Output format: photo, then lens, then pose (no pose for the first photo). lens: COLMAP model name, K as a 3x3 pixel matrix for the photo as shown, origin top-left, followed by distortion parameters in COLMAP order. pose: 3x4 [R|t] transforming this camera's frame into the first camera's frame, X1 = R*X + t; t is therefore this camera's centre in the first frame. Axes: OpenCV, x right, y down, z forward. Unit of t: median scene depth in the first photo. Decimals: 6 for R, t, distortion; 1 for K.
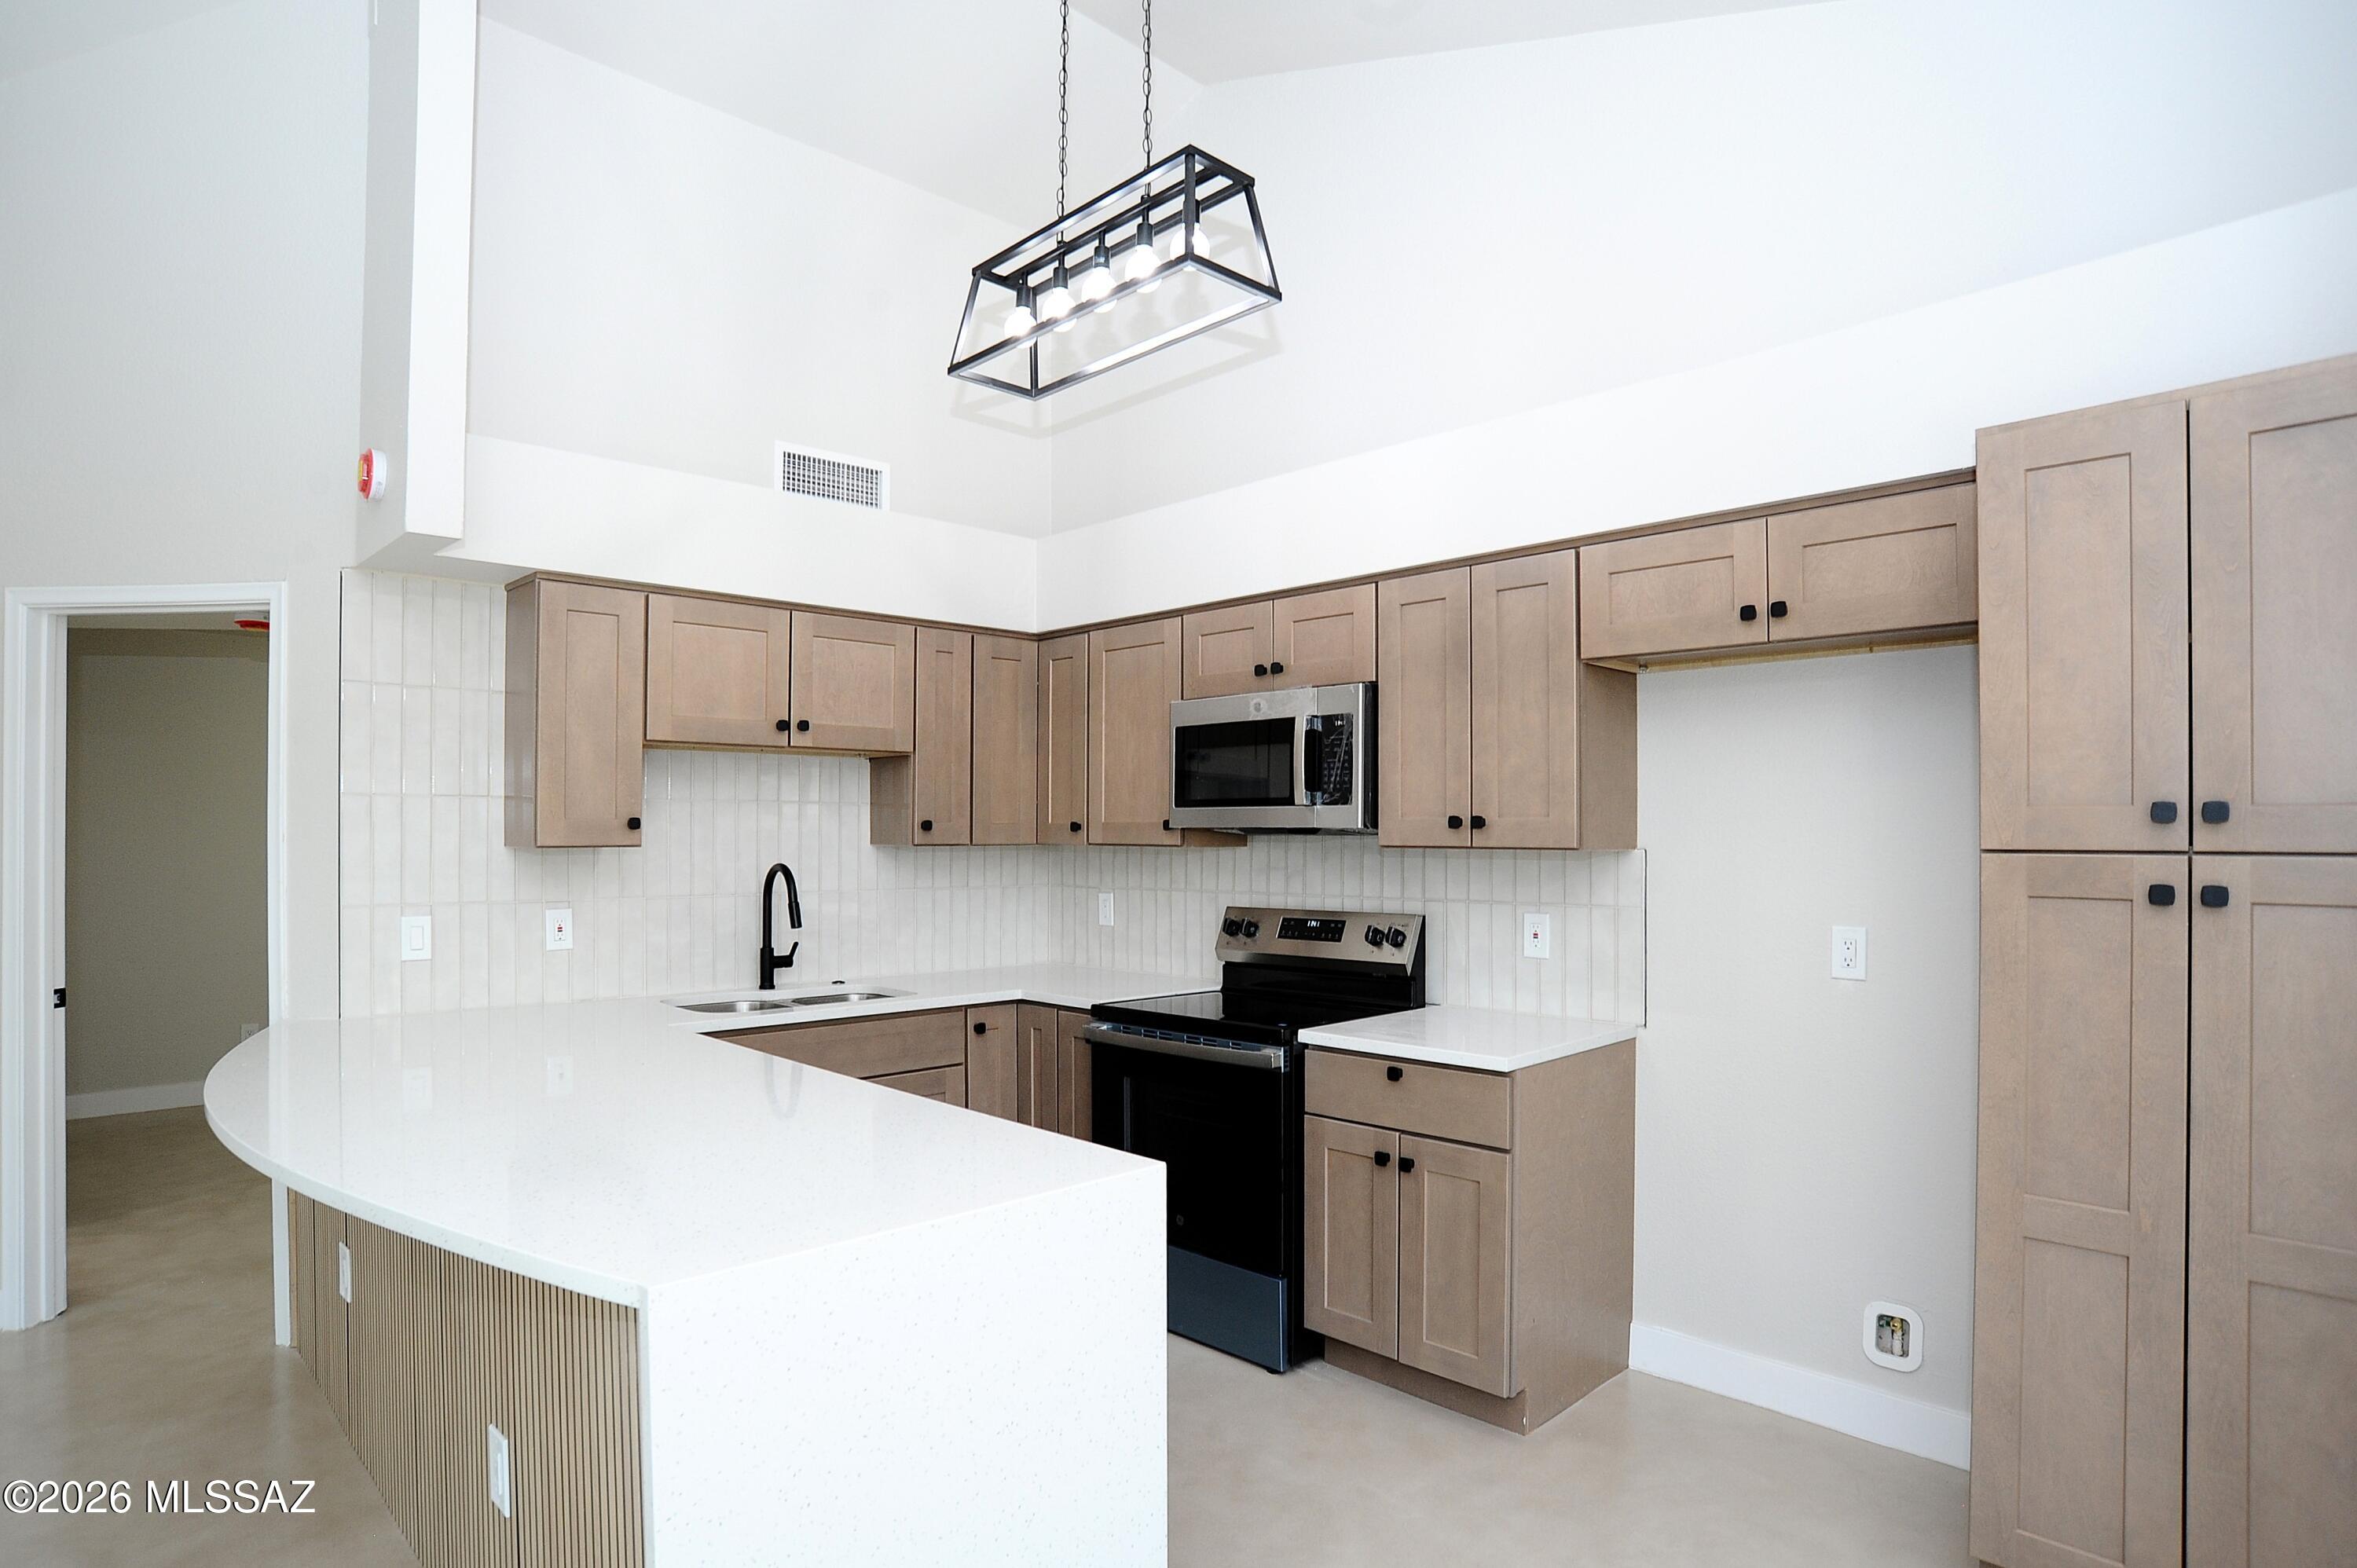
lens RADIAL K [[1284.0, 0, 1153.5], [0, 1284.0, 825.4], [0, 0, 1]] dist [-0.104014, 0.046266]
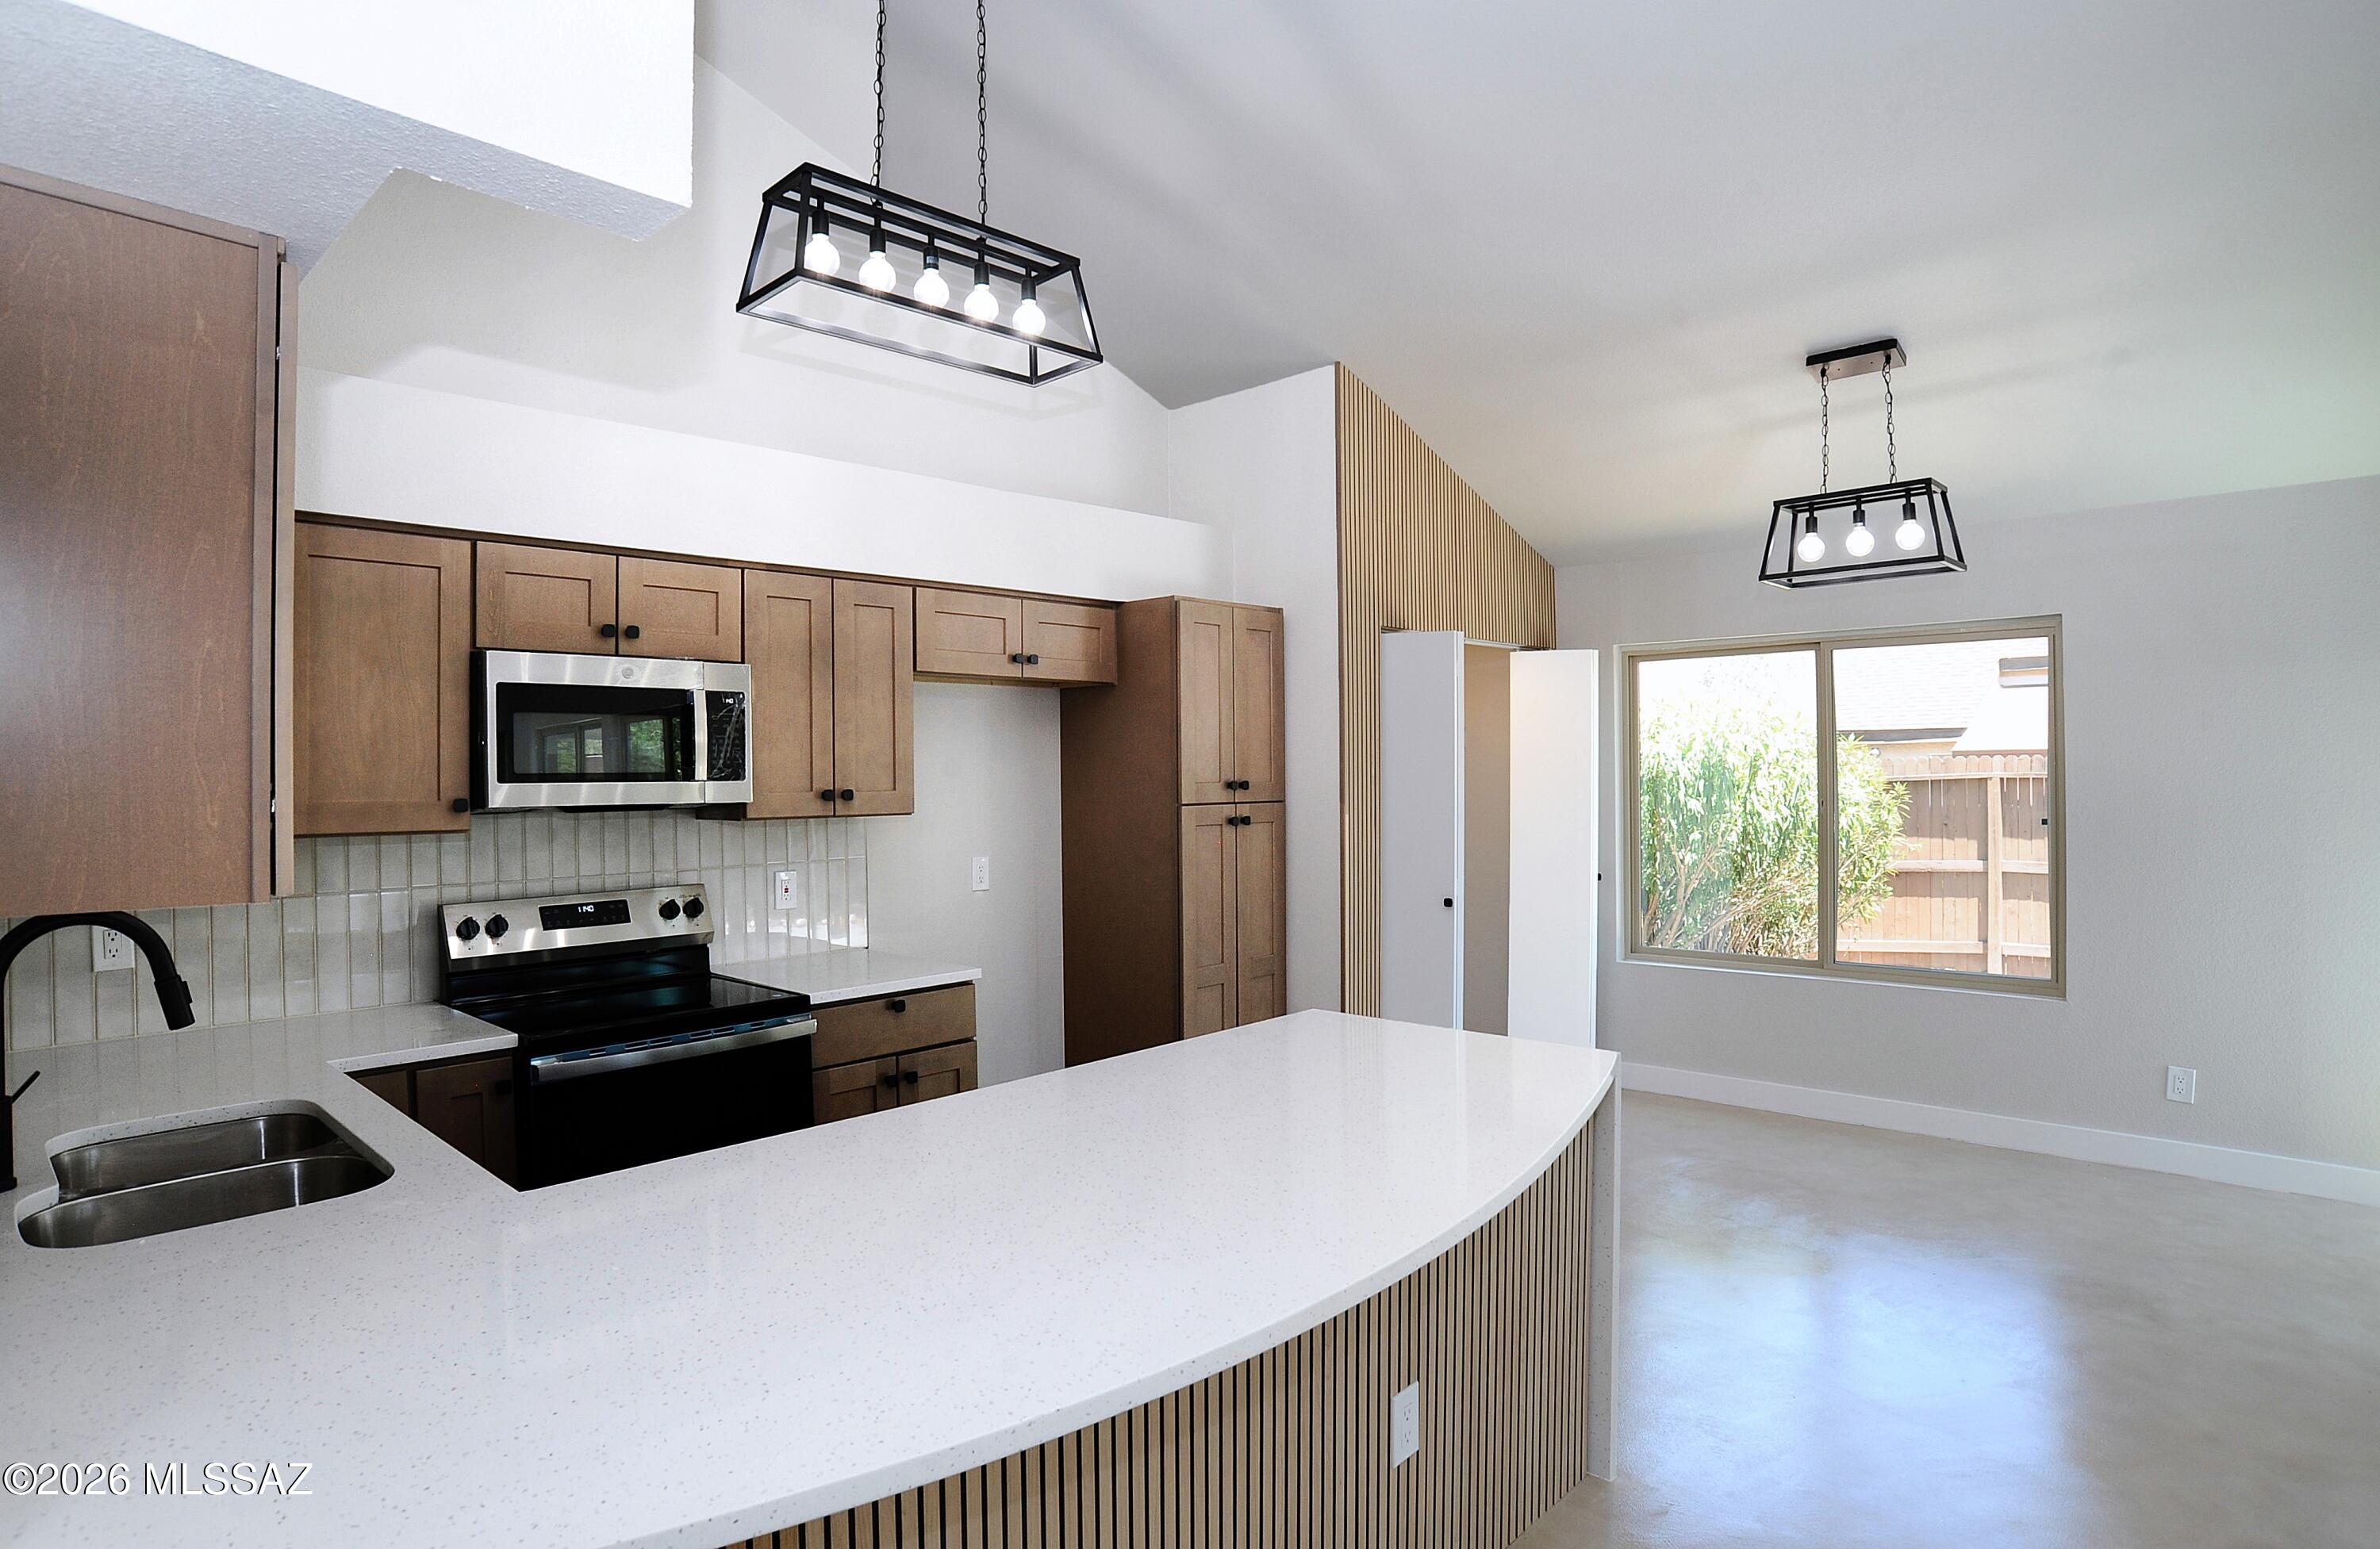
lens RADIAL K [[1294.2, 0, 1134.7], [0, 1294.2, 773.1], [0, 0, 1]] dist [-0.076302, 0.016066]
pose [[-0.039289, -0.004105, 0.999219, -0.853286], [0.003683, 0.999984, 0.004253, -0.024016], [-0.999221, 0.003847, -0.039273, 0.681324]]
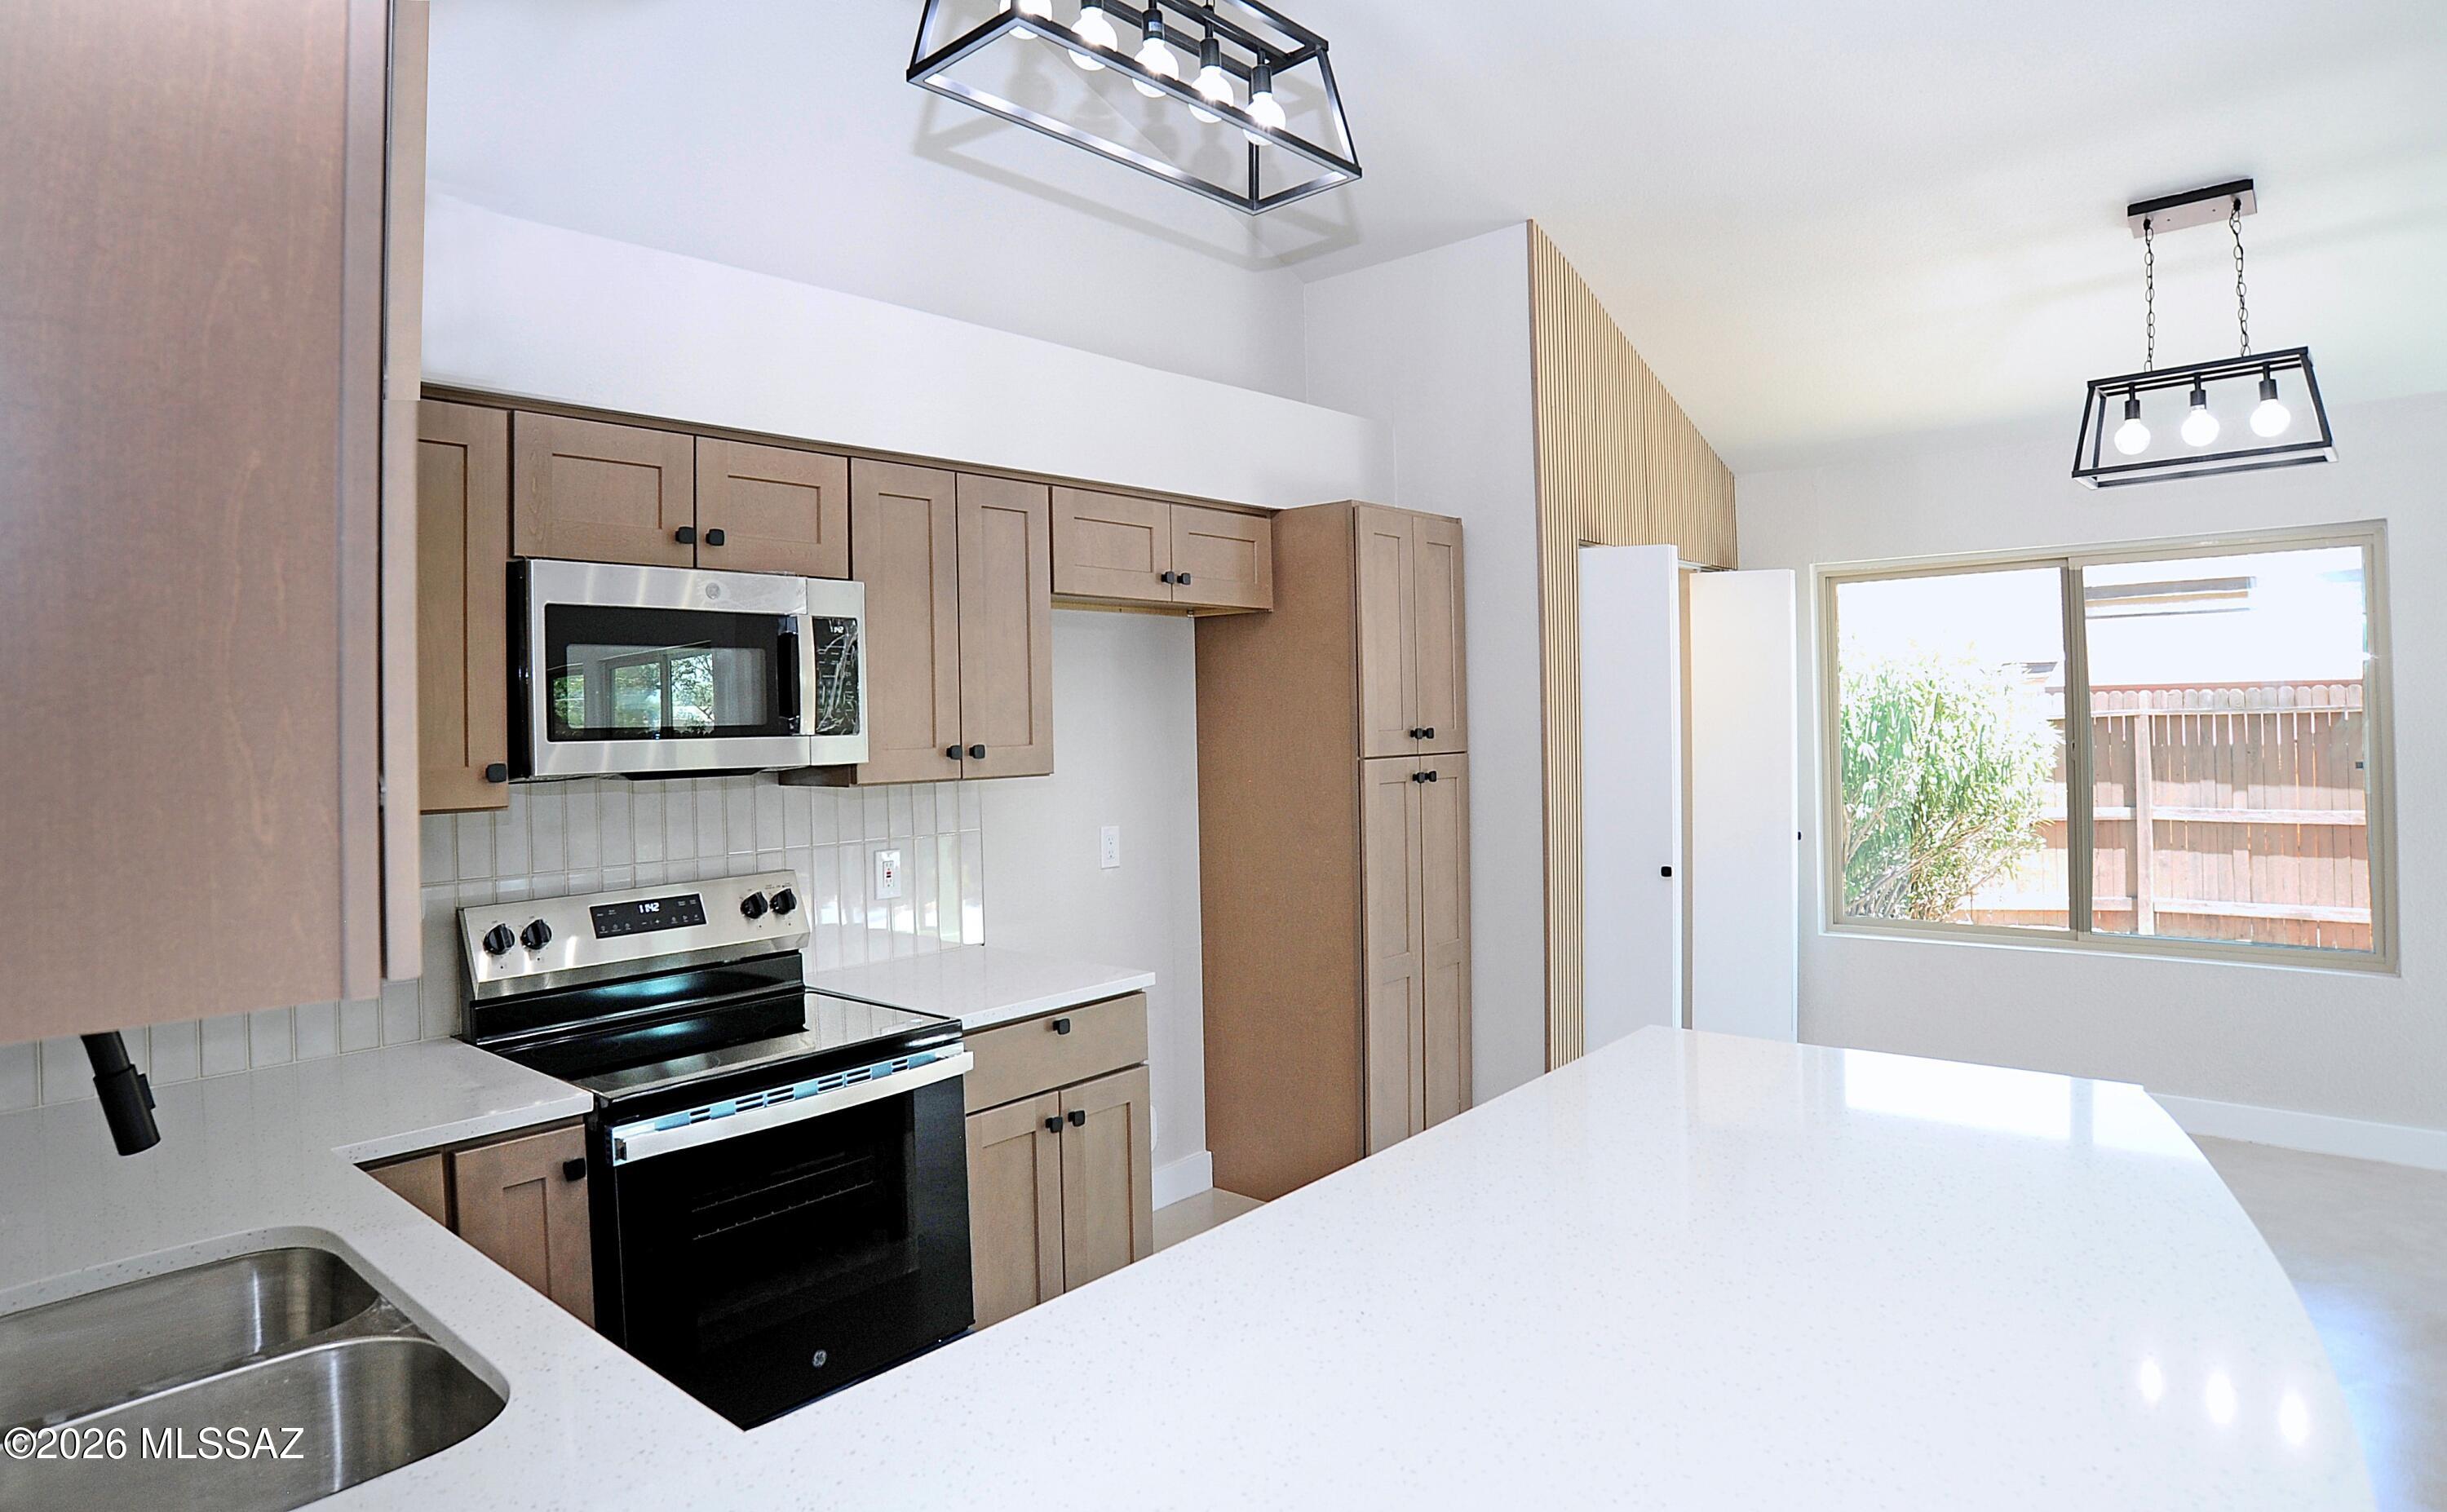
lens RADIAL K [[1385.1, 0, 1157.1], [0, 1385.1, 707.2], [0, 0, 1]] dist [-0.063380, 0.002420]
pose [[-0.076194, 0.007706, 0.997063, -0.671116], [0.015170, 0.999863, -0.006569, -0.023114], [-0.996978, 0.014625, -0.076300, 0.829881]]
